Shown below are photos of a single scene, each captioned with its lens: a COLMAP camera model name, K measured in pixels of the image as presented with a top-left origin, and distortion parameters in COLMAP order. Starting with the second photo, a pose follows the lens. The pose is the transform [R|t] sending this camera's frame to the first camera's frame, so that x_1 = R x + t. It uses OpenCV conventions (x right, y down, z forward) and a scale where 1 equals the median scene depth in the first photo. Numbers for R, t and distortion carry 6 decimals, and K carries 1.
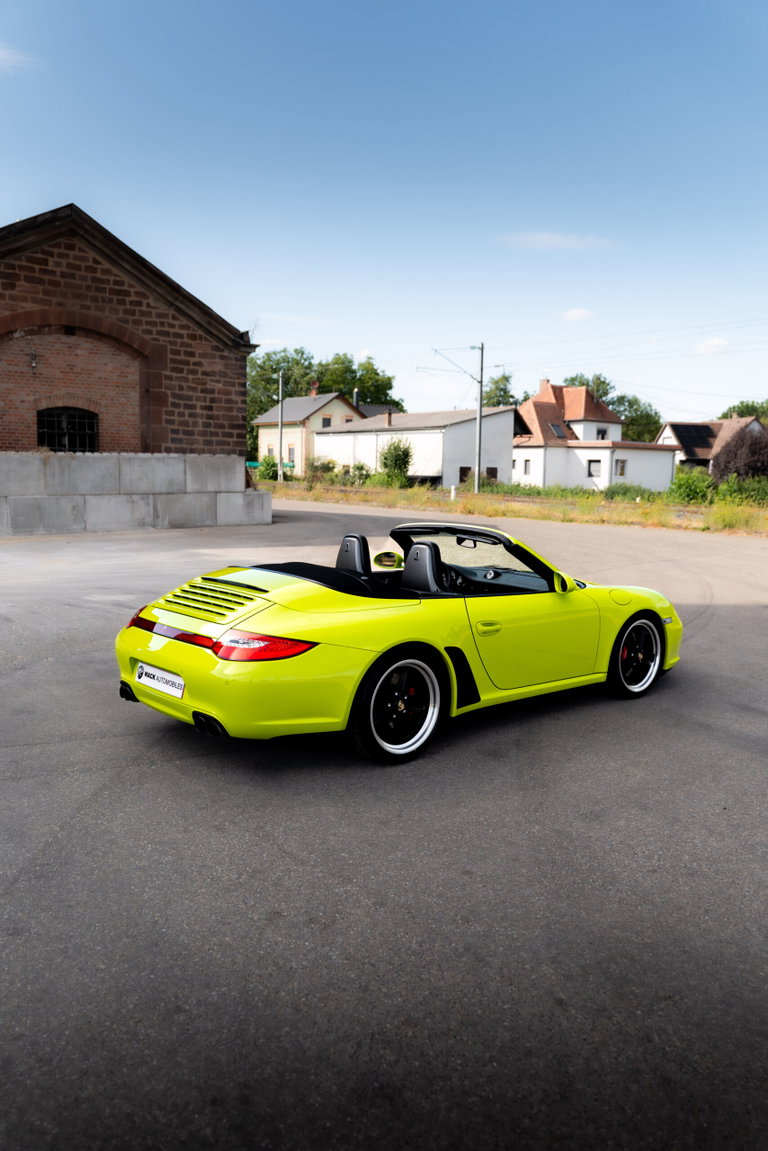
lens RADIAL K [[986.4, 0, 384.4], [0, 986.4, 572.6], [0, 0, 1]] dist [-0.008729, 0.002900]
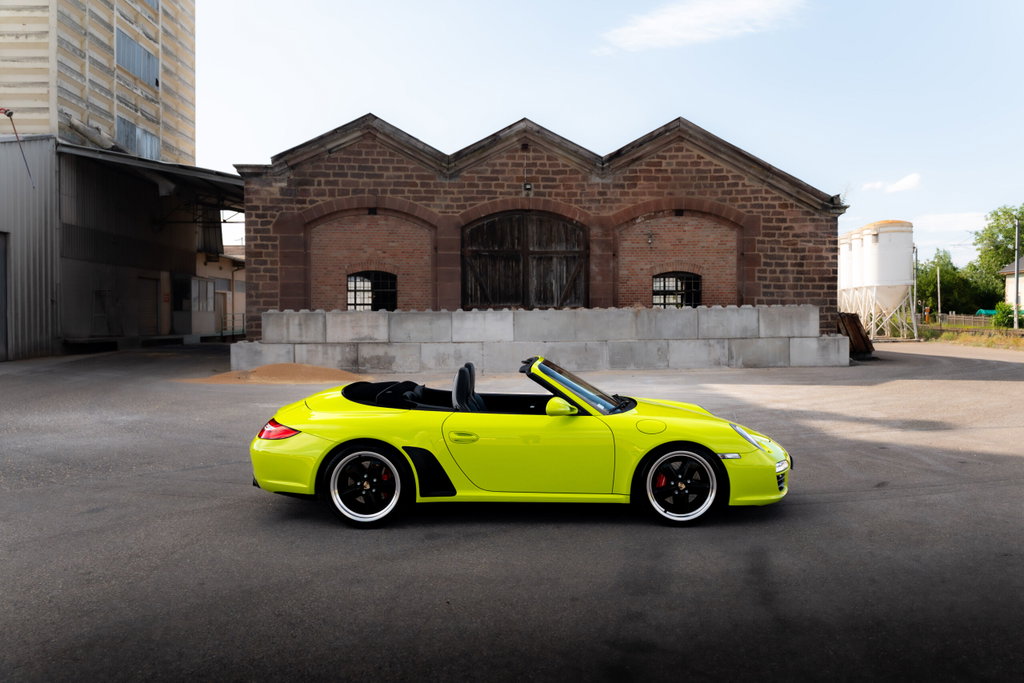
lens RADIAL K [[833.6, 0, 512.8], [0, 833.6, 315.9], [0, 0, 1]] dist [-0.009002, 0.000173]
pose [[0.711146, -0.021973, -0.702701, 0.288454], [-0.056982, 0.994422, -0.088761, -0.002139], [0.700731, 0.103163, 0.705927, 0.090894]]
